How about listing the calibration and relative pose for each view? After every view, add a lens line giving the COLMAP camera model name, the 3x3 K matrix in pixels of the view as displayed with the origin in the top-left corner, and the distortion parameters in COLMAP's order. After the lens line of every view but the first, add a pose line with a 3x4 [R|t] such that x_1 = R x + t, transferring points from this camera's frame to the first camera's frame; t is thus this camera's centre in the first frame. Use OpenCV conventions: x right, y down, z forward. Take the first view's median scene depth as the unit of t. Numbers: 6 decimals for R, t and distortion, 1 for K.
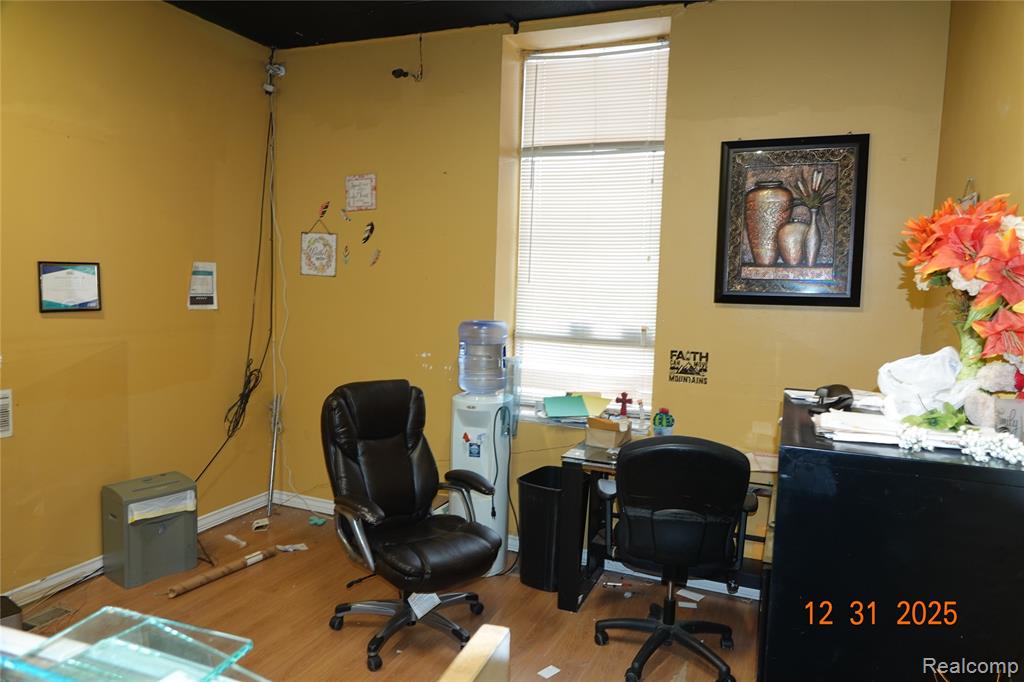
lens RADIAL K [[706.1, 0, 511.3], [0, 706.1, 340.0], [0, 0, 1]] dist [-0.000910, -0.002670]
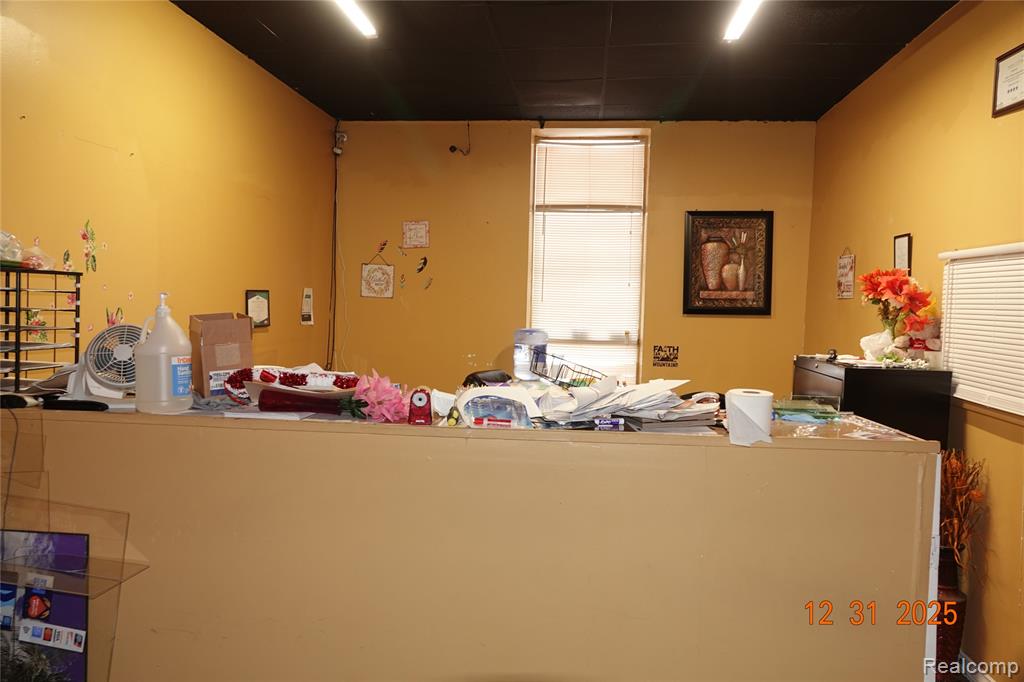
lens RADIAL K [[706.1, 0, 512.4], [0, 706.1, 340.5], [0, 0, 1]] dist [-0.000910, -0.002670]
pose [[0.960770, -0.024091, 0.276298, -0.448740], [0.029425, 0.999452, -0.015174, 0.016118], [-0.275781, 0.022709, 0.960952, -0.343897]]
